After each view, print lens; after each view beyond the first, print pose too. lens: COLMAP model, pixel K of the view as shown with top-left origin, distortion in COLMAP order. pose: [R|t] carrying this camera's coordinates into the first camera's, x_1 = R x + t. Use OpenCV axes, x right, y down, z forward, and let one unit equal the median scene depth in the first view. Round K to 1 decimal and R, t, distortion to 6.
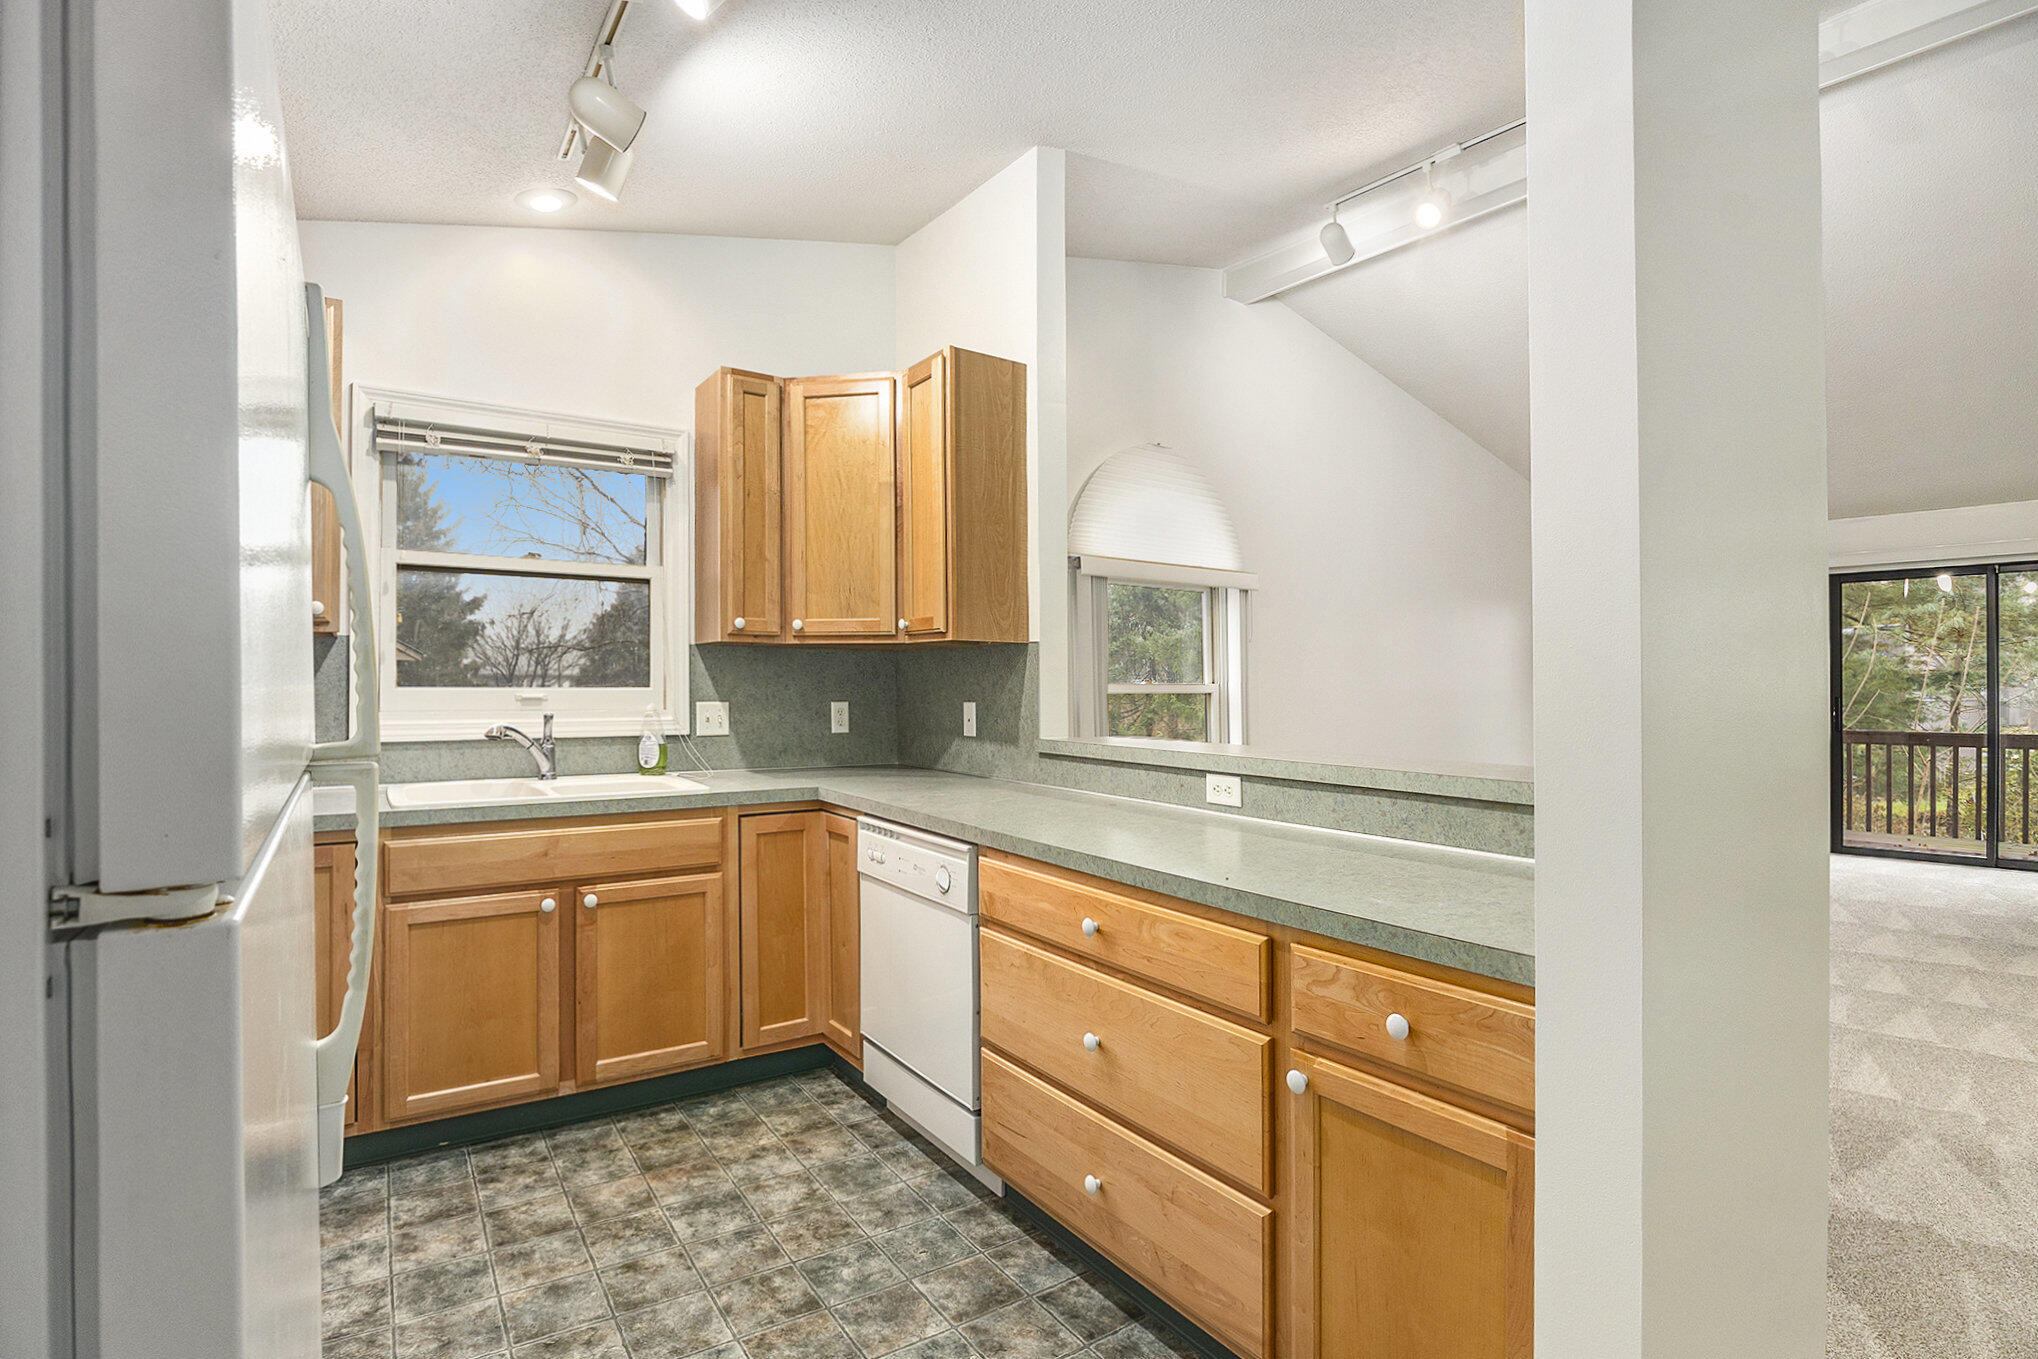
lens RADIAL K [[999.5, 0, 1036.4], [0, 999.5, 677.4], [0, 0, 1]] dist [-0.001258, -0.012458]
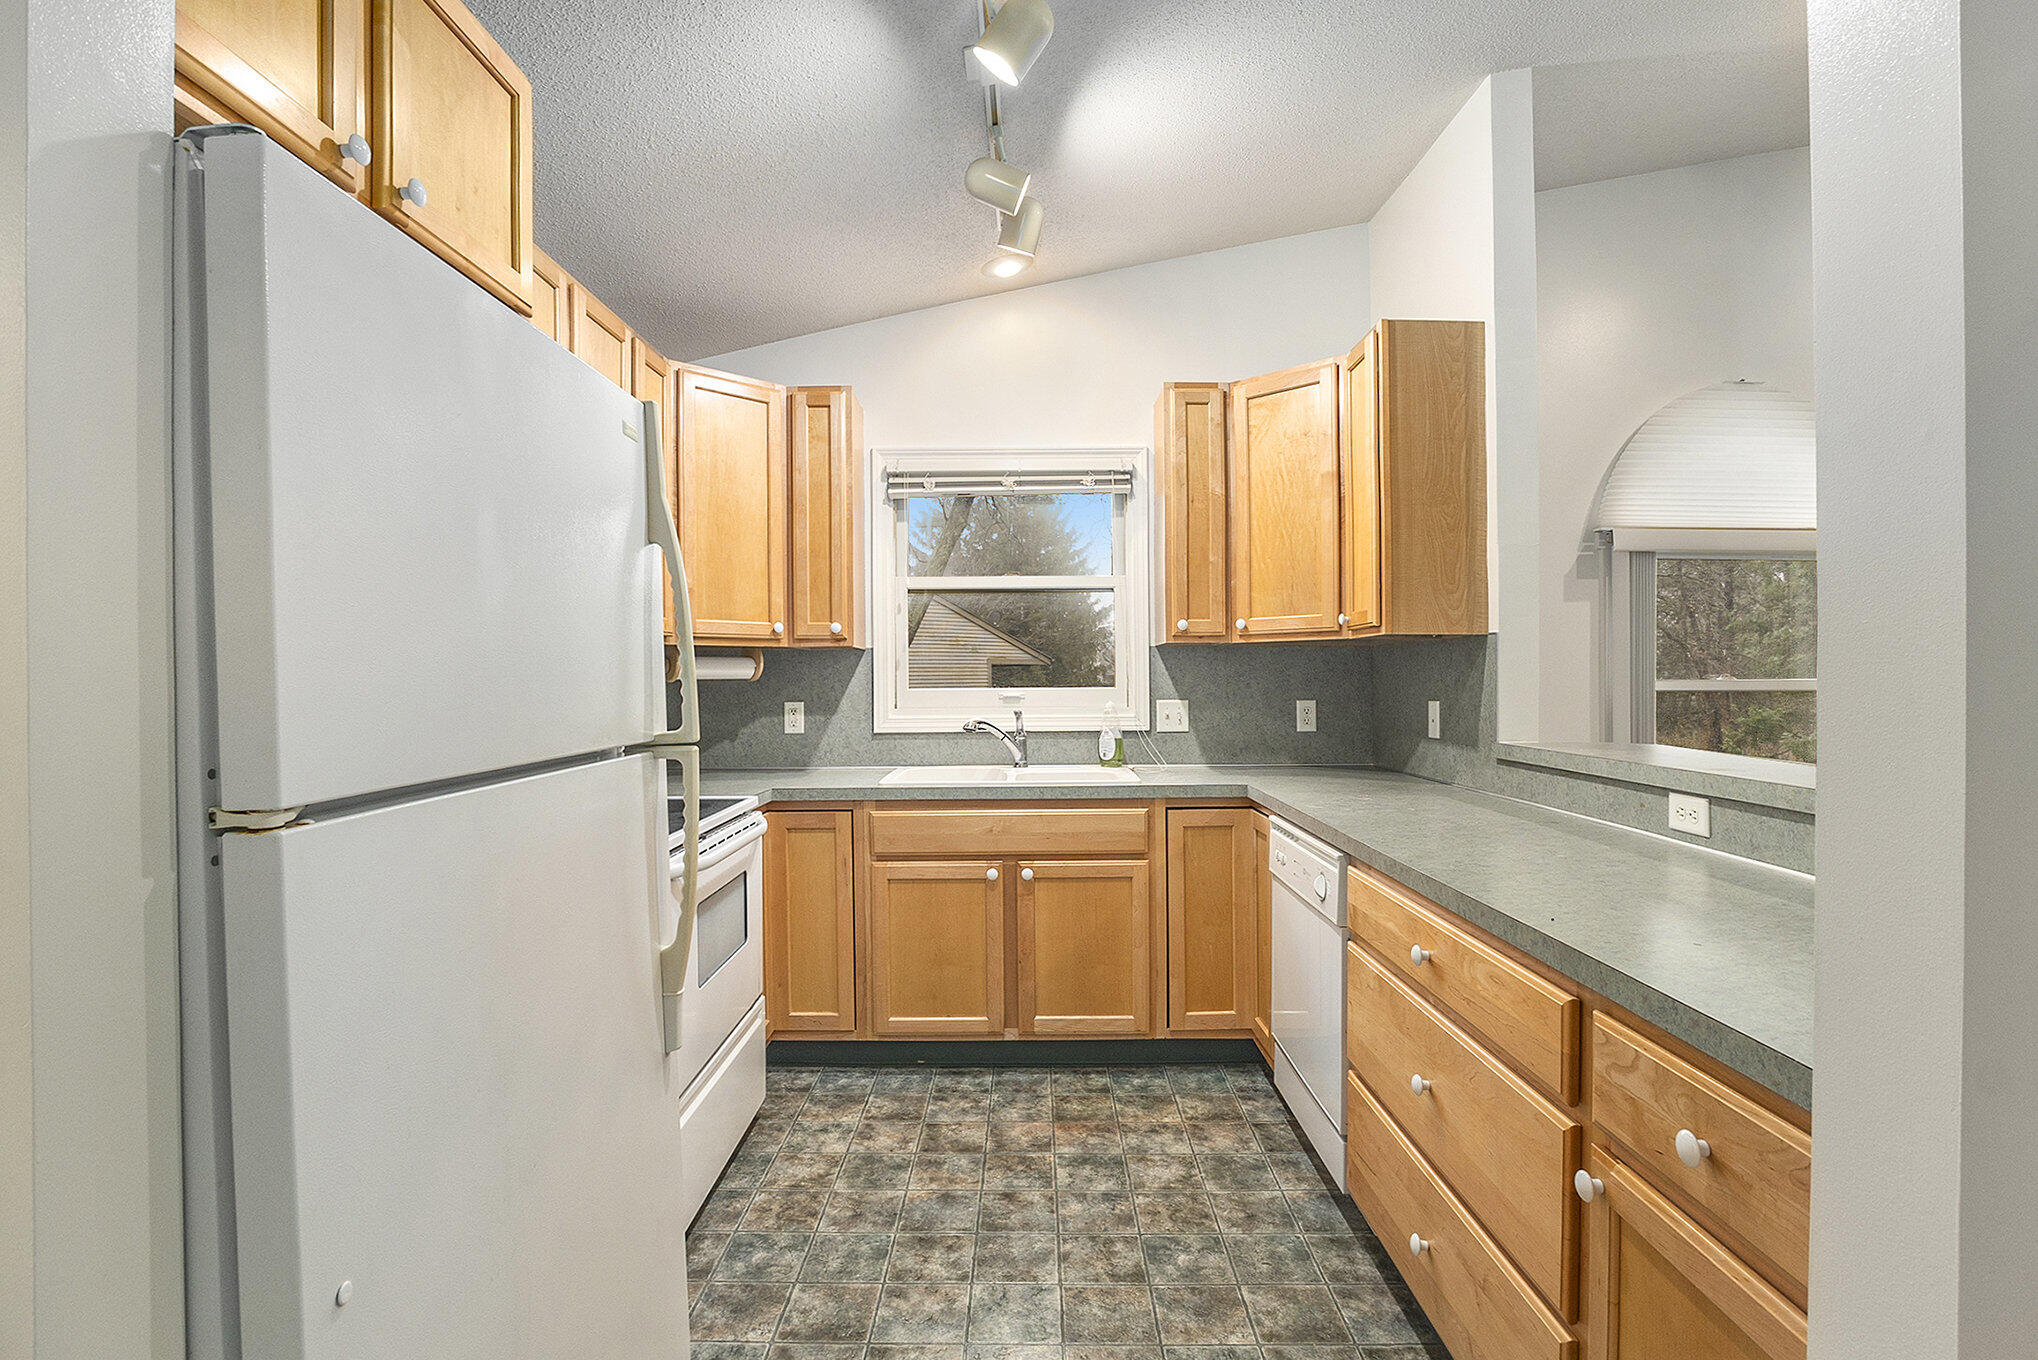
lens RADIAL K [[999.5, 0, 1036.4], [0, 999.5, 677.9], [0, 0, 1]] dist [-0.001258, -0.012458]
pose [[0.839058, -0.009510, -0.543958, 0.175892], [0.011953, 0.999928, 0.000955, -0.002040], [0.543910, -0.007303, 0.839112, 0.044145]]
